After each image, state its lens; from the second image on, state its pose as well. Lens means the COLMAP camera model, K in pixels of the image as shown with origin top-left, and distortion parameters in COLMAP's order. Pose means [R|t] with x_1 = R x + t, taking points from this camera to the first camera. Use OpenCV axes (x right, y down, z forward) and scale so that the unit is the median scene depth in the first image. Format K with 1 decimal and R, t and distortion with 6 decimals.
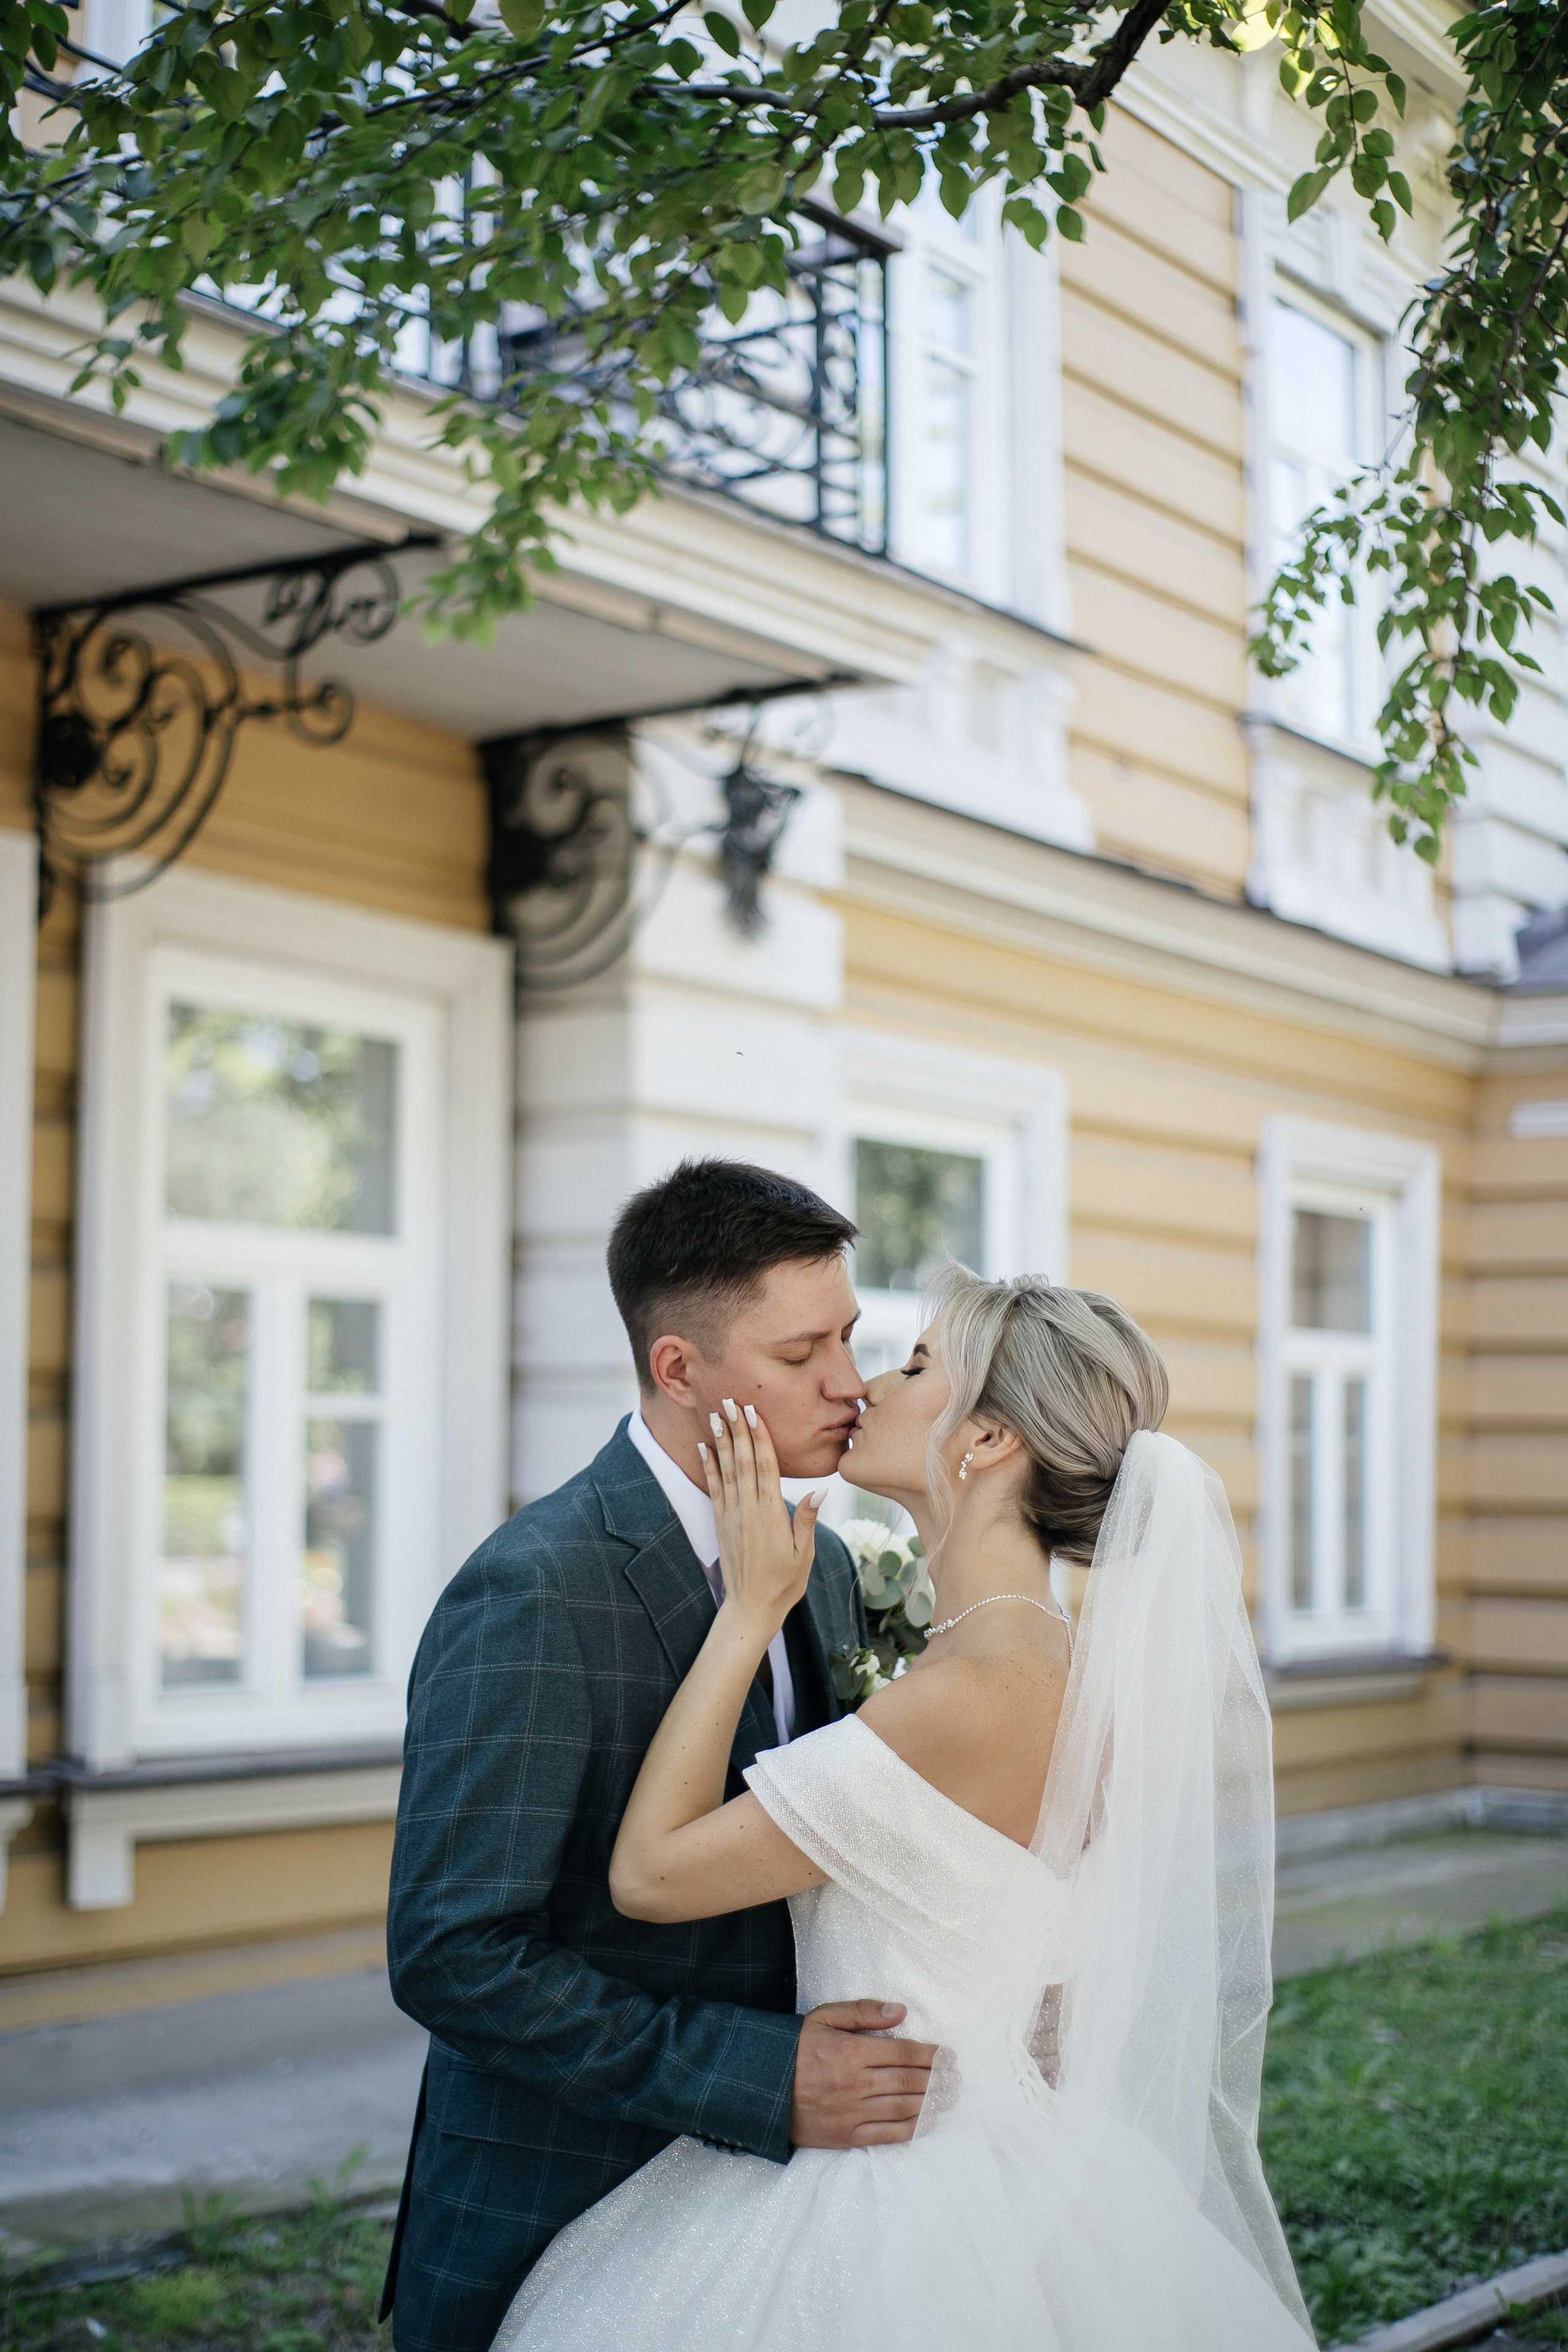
lens RADIAL K [[3477.7, 0, 787.5], [0, 3477.7, 1183.6], [0, 0, 1]] dist [-0.080593, 0.000000]
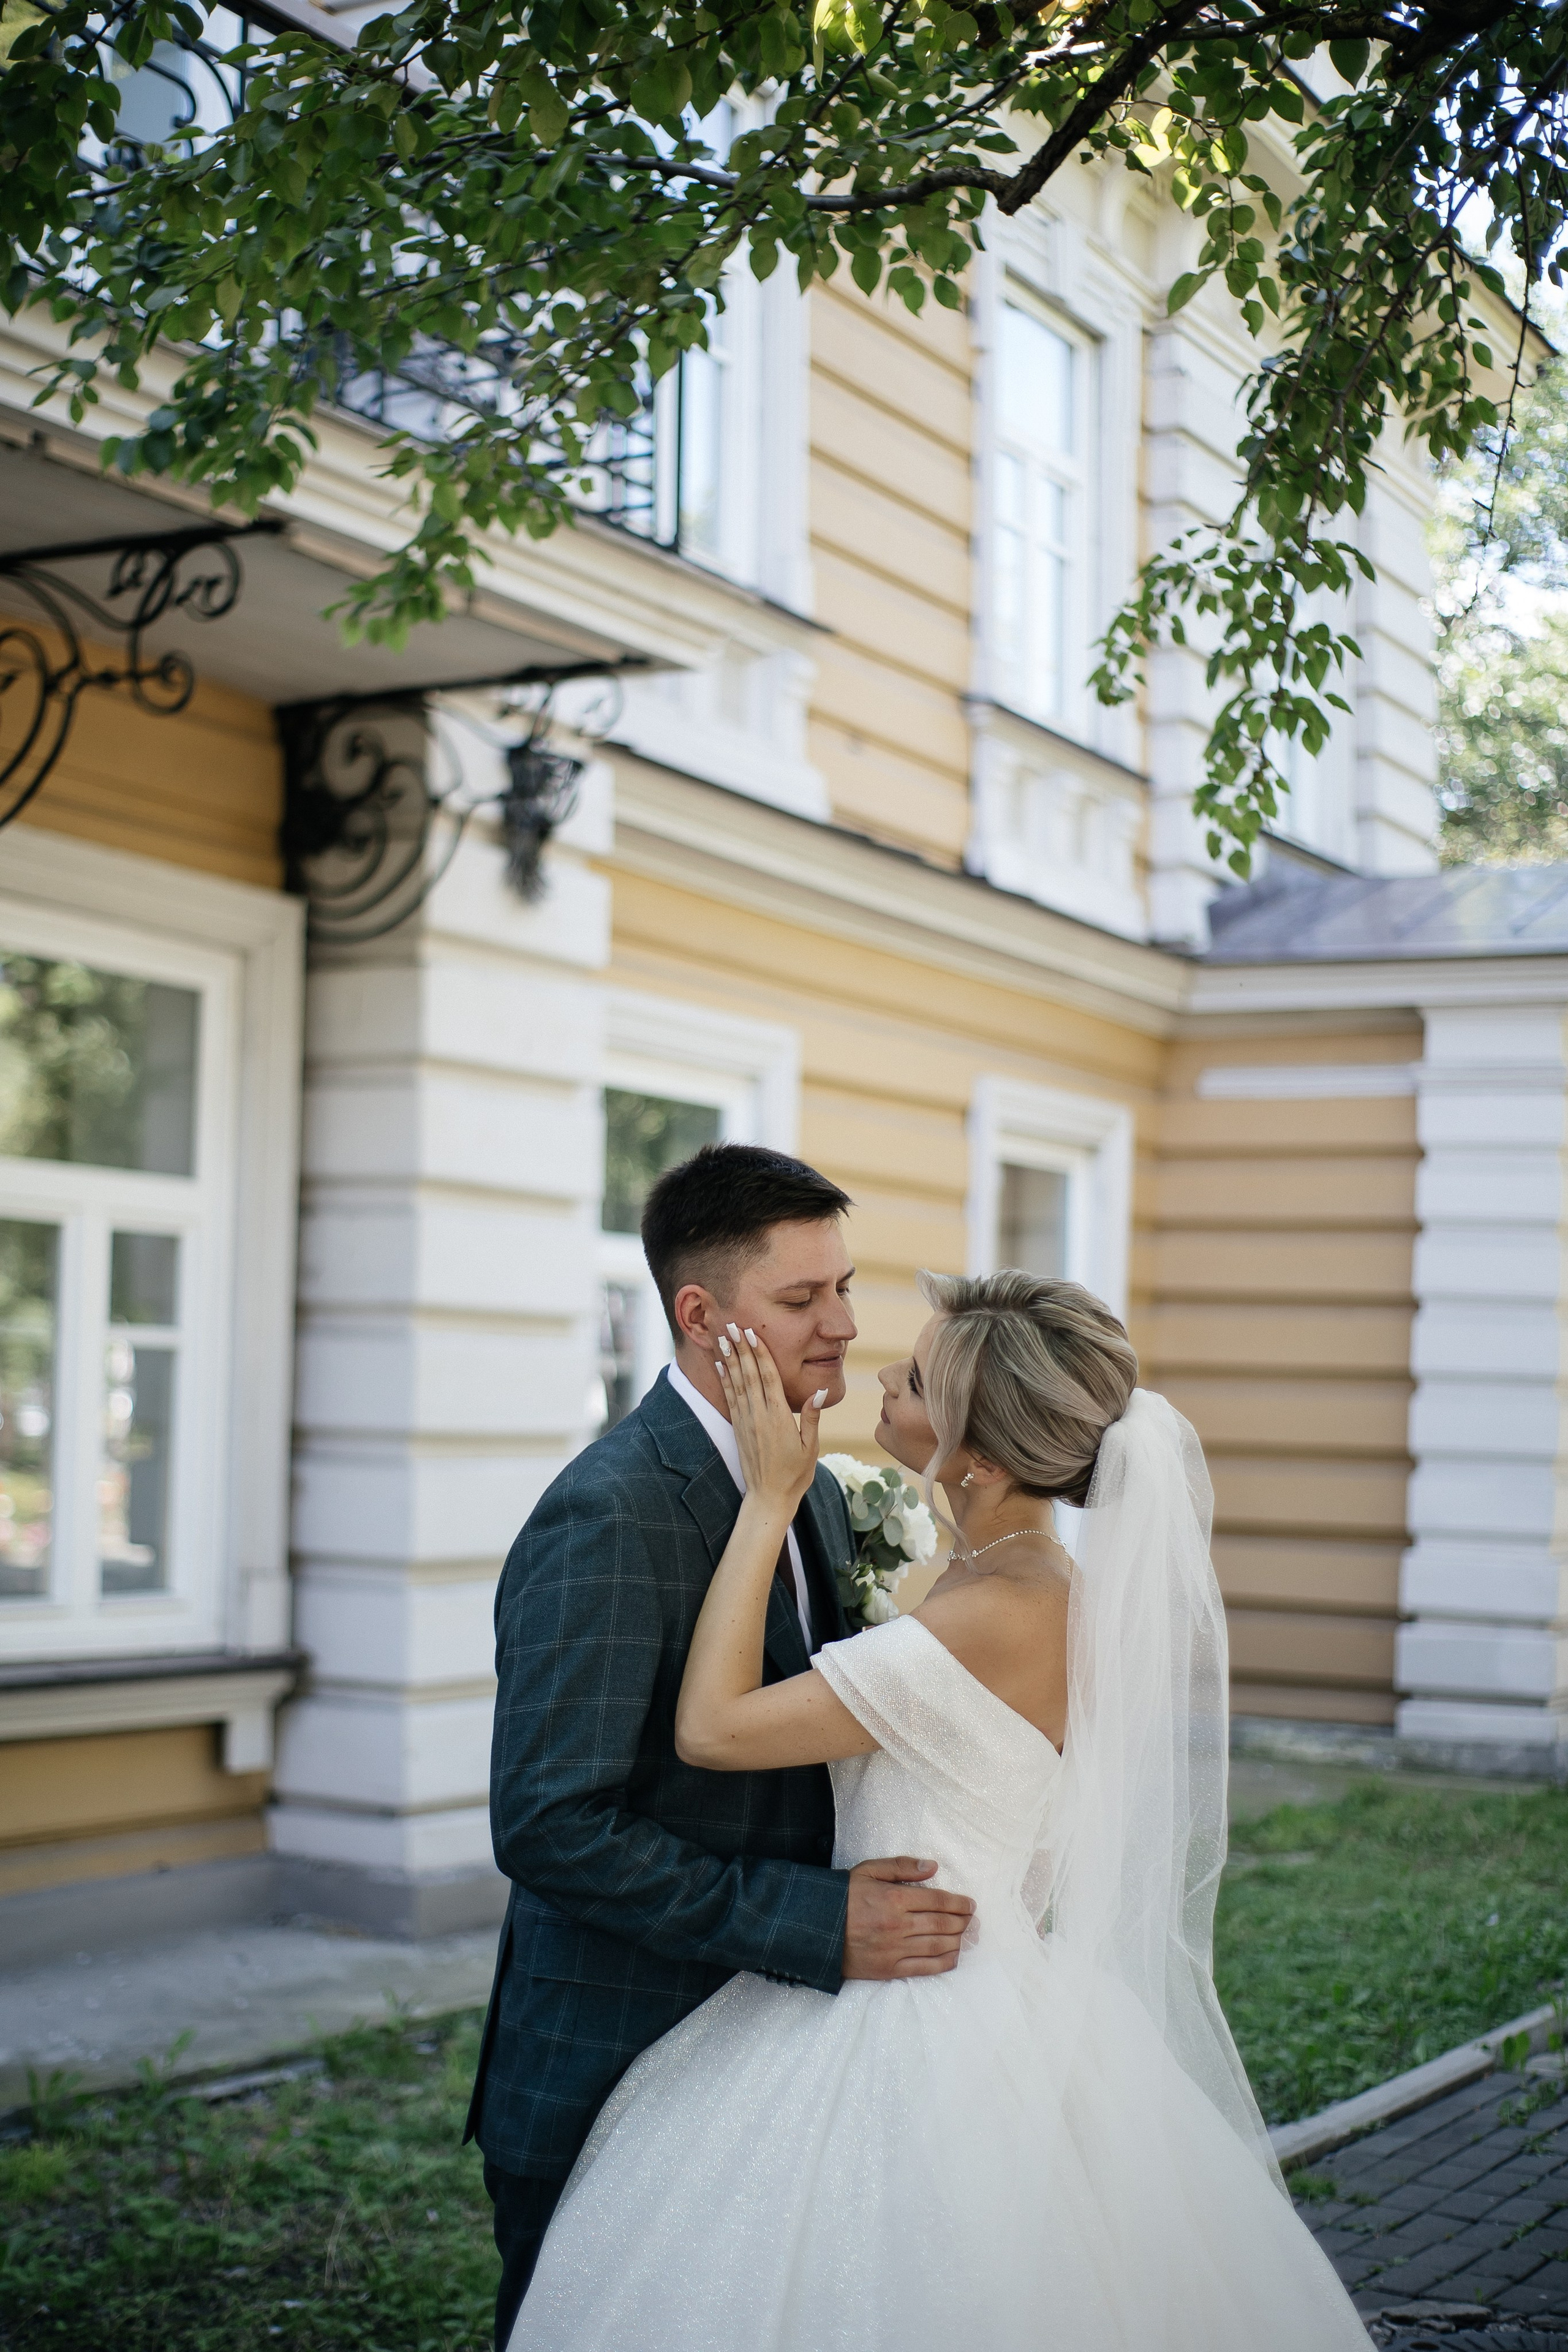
lens RADIAL K [[3477.7, 0, 770.4], [0, 3477.7, 1178.2], [0, 0, 1]] dist [-0.080593, 0.000000]
pose [[0.994552, 0.022041, 0.101887, -0.079405], [-0.023775, 0.999592, 0.015829, -0.009666], [-0.101496, -0.018165, 0.994670, -0.099961]]
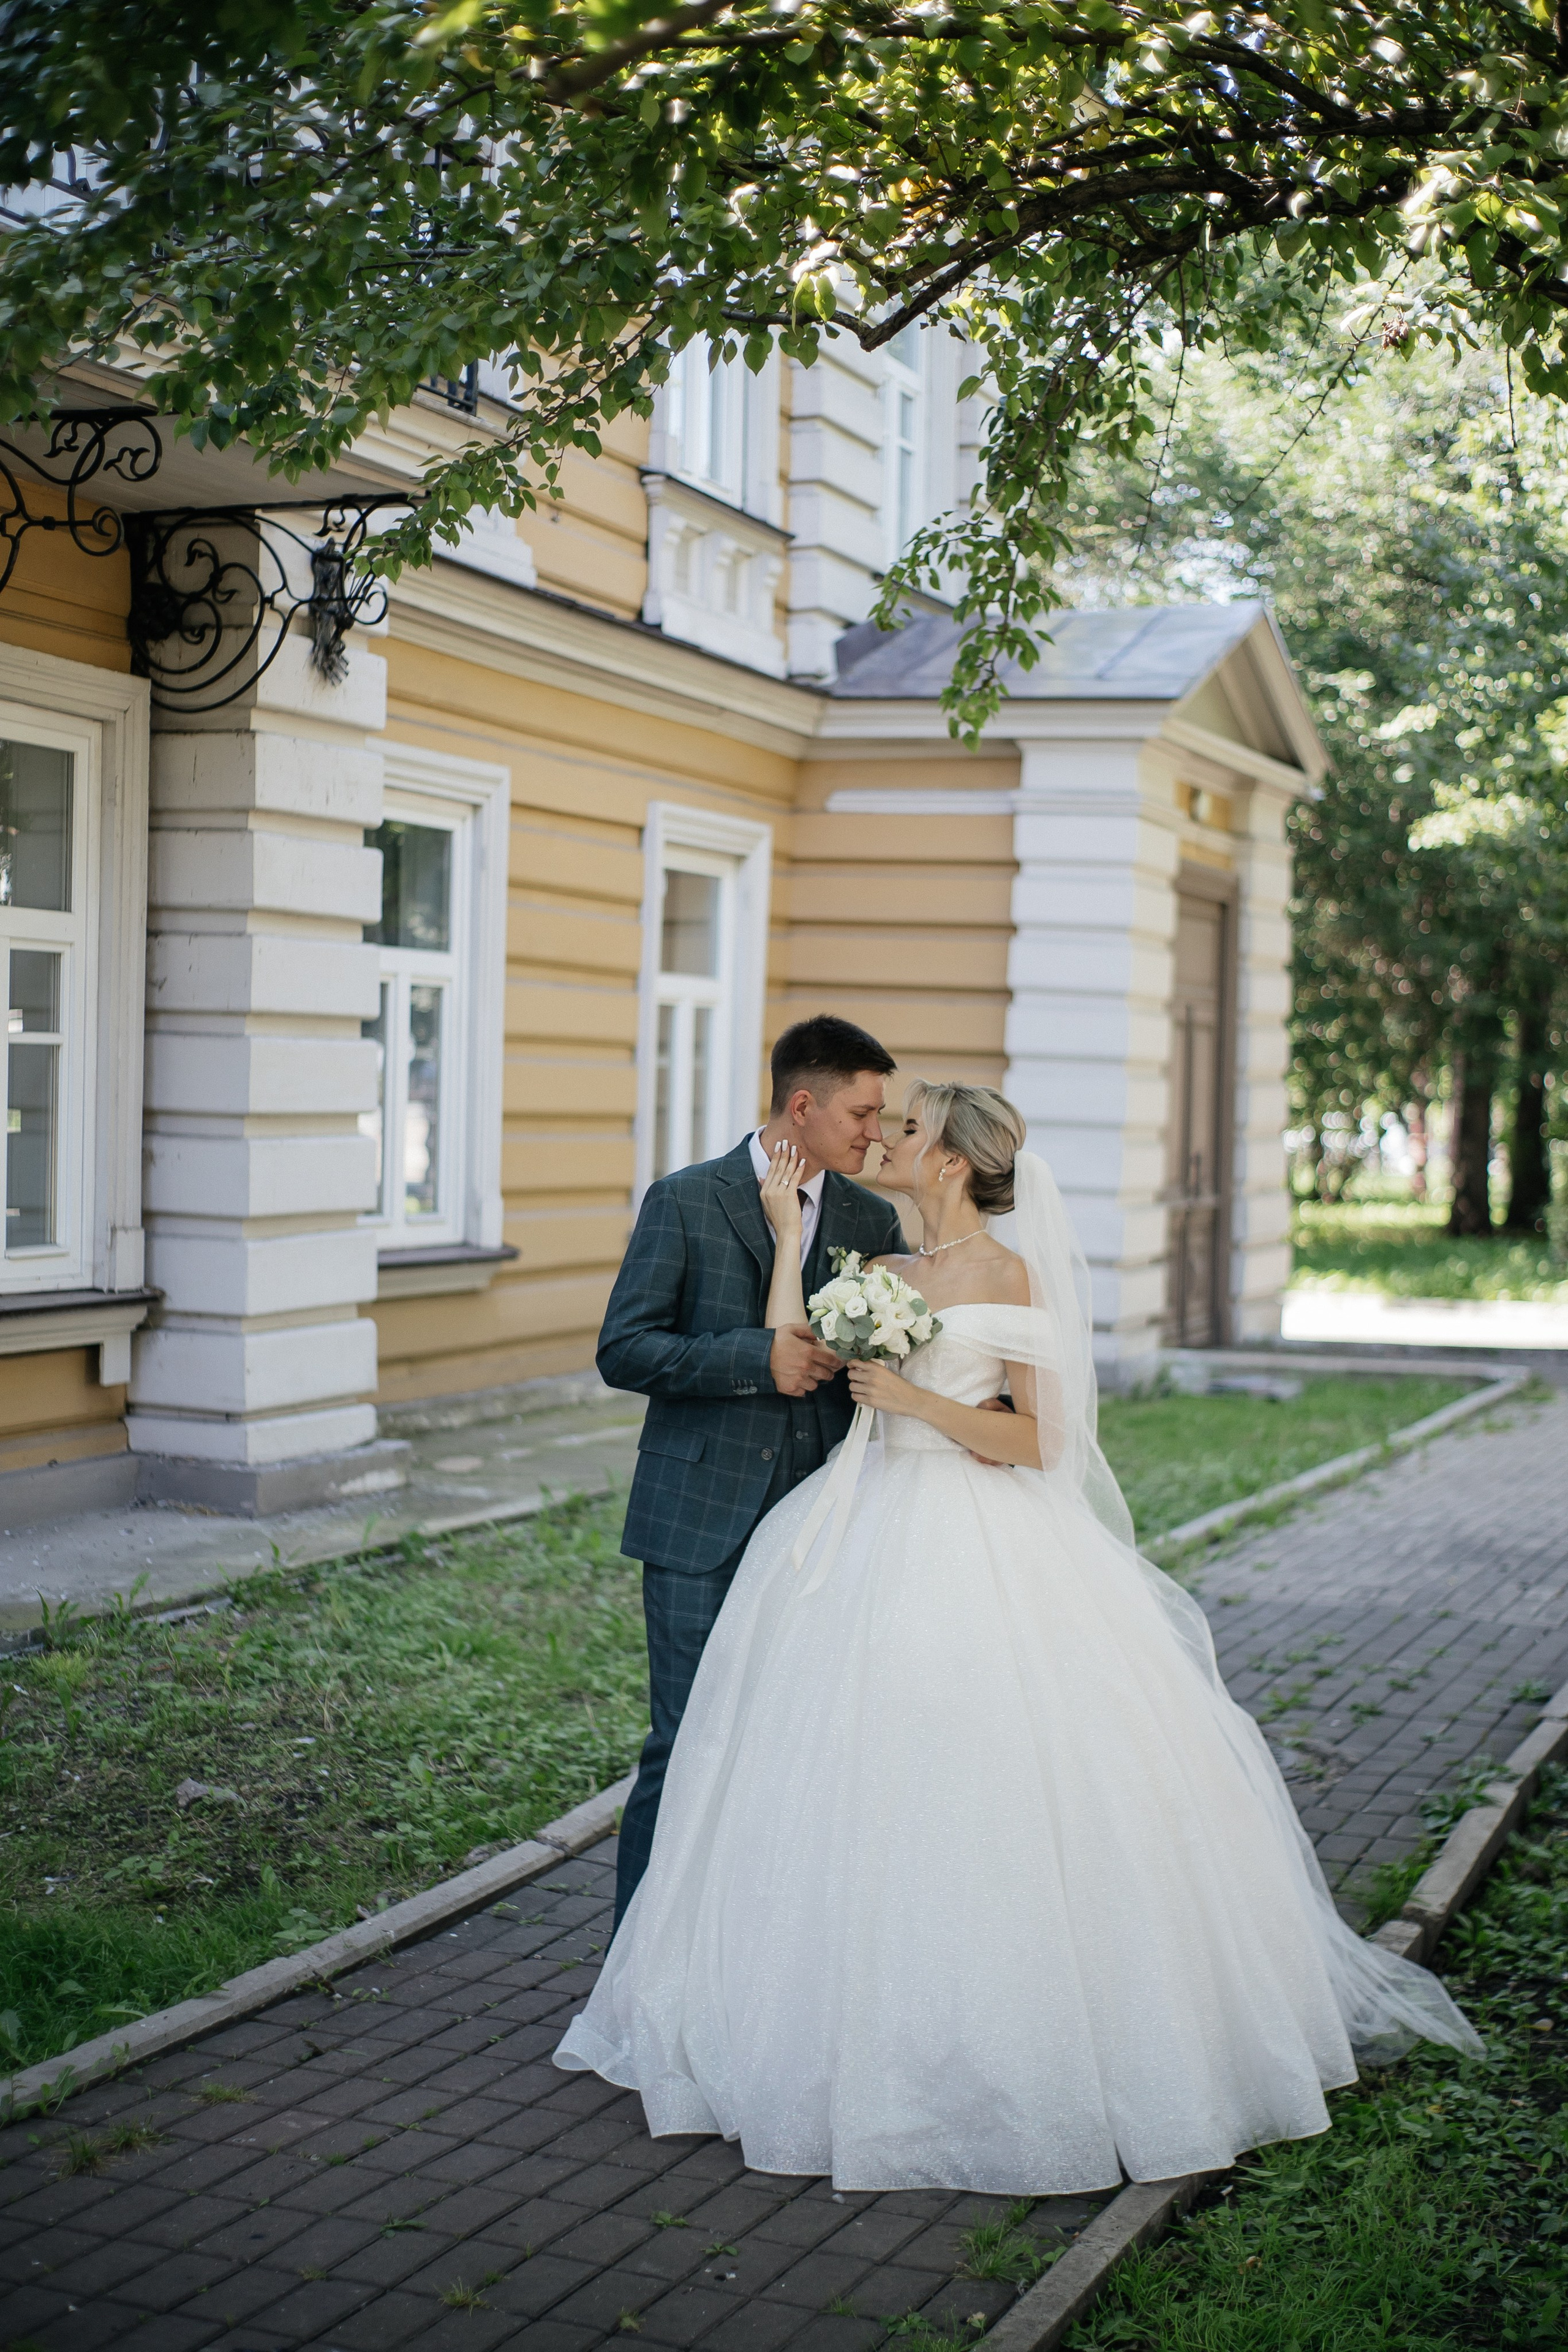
lens RADIAL K [[3384.0, 0, 799.0], [0, 3384.0, 1188.7], [0, 0, 1]] dist [0.002433, 0.000000]
pose [[0.969914, 0.009146, 0.243275, -0.280441], [-0.039743, 0.991837, 0.121163, -0.079984], [-0.240181, -0.127186, 0.962360, -0.533387]]
